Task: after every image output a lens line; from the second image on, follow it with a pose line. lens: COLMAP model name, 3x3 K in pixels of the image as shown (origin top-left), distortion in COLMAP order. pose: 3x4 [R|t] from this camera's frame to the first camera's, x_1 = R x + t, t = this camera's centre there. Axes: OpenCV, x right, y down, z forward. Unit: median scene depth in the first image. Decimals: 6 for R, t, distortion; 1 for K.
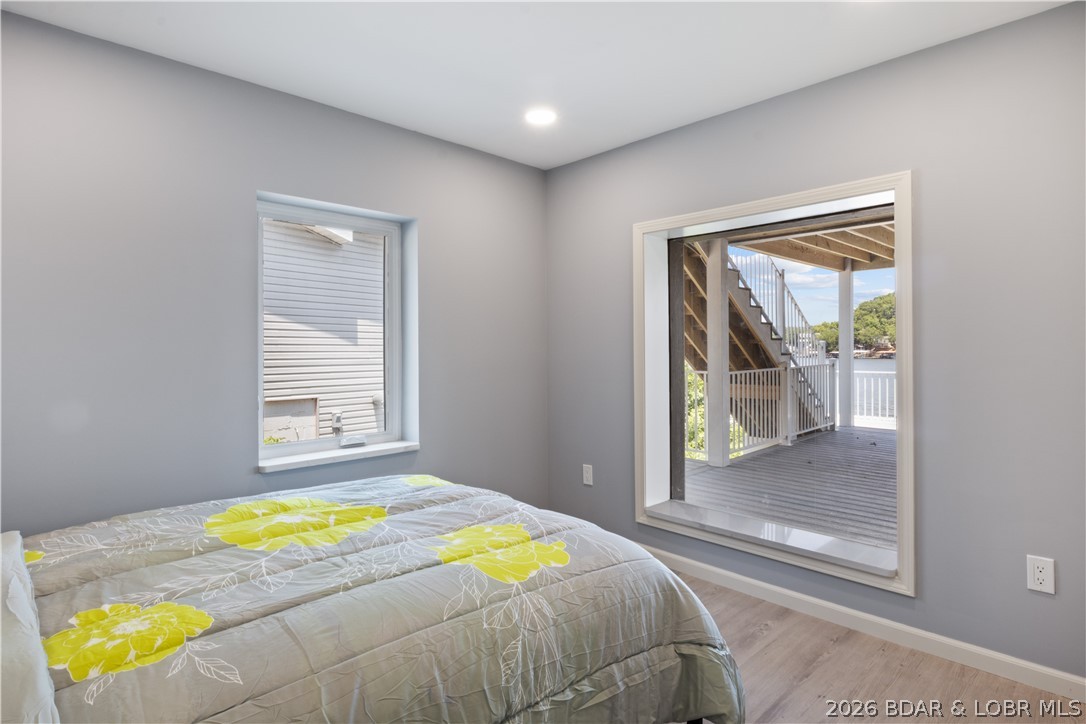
lens RADIAL K [[569.8, 0, 545.1], [0, 569.8, 342.4], [0, 0, 1]] dist [-0.000827, 0.000312]
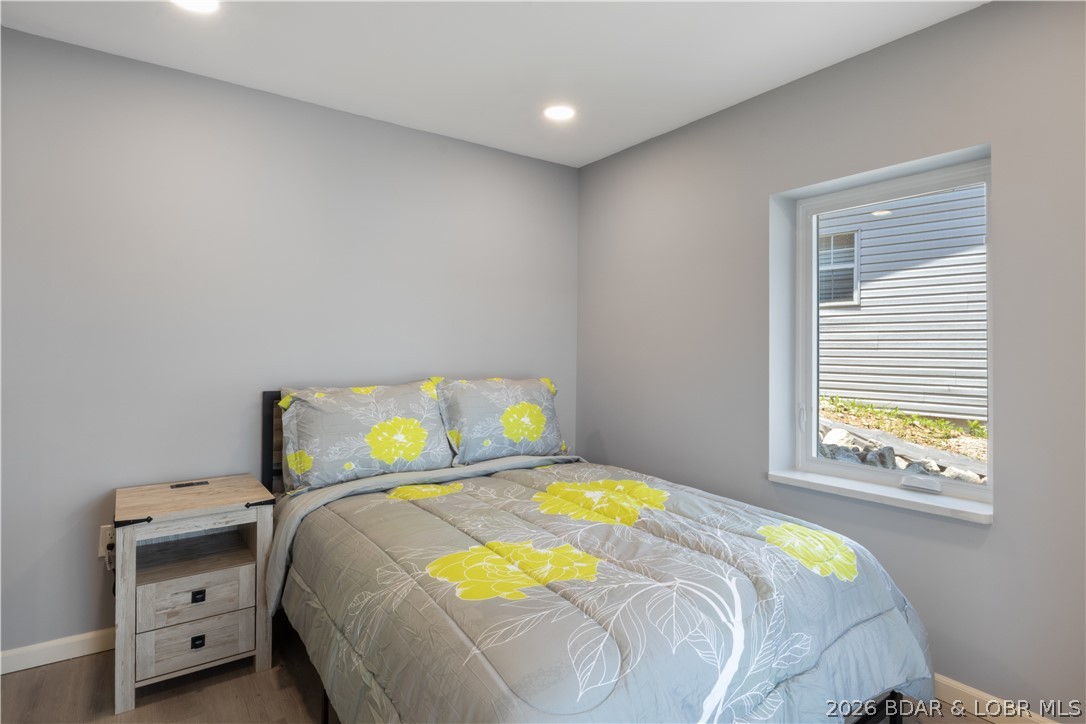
lens RADIAL K [[569.8, 0, 545.1], [0, 569.8, 342.4], [0, 0, 1]] dist [-0.000827, 0.000312]
pose [[-0.149182, -0.009264, -0.988766, 0.900924], [0.003995, 0.999942, -0.009971, 0.002760], [0.988802, -0.005437, -0.149136, 1.273410]]
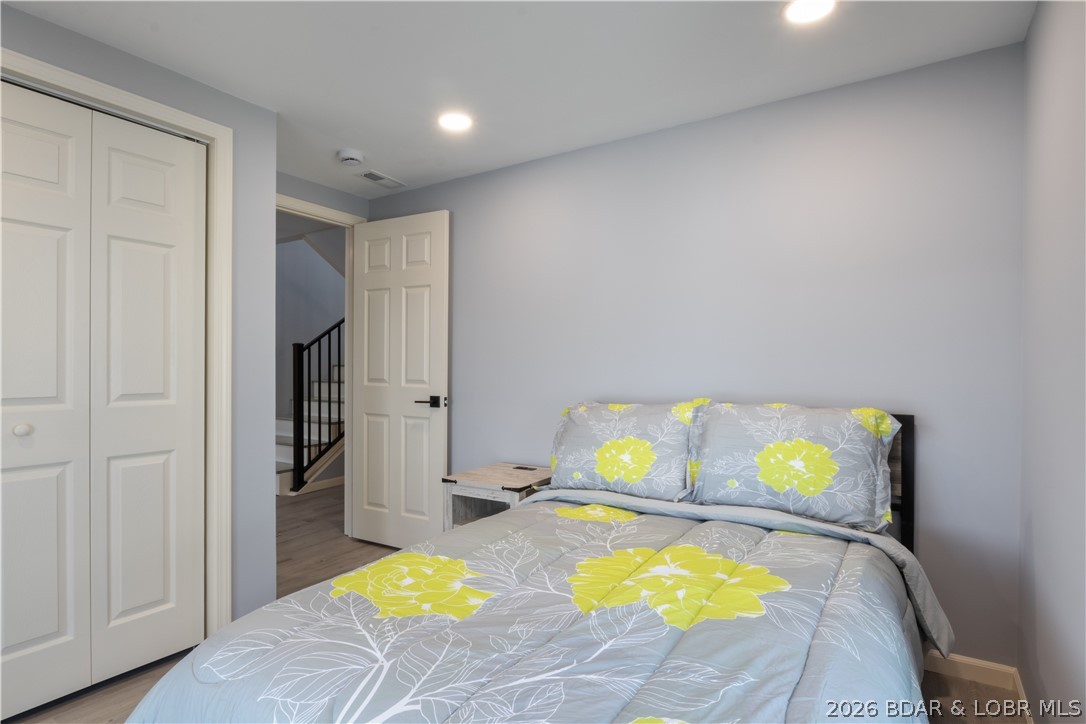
lens RADIAL K [[550.2, 0, 543.0], [0, 550.2, 362.0], [0, 0, 1]] dist [-0.014149, 0.000213]
pose [[-0.974665, 0.005835, -0.223593, -0.105452], [0.010495, 0.999752, -0.019660, 0.018248], [0.223422, -0.021509, -0.974484, 2.084587]]
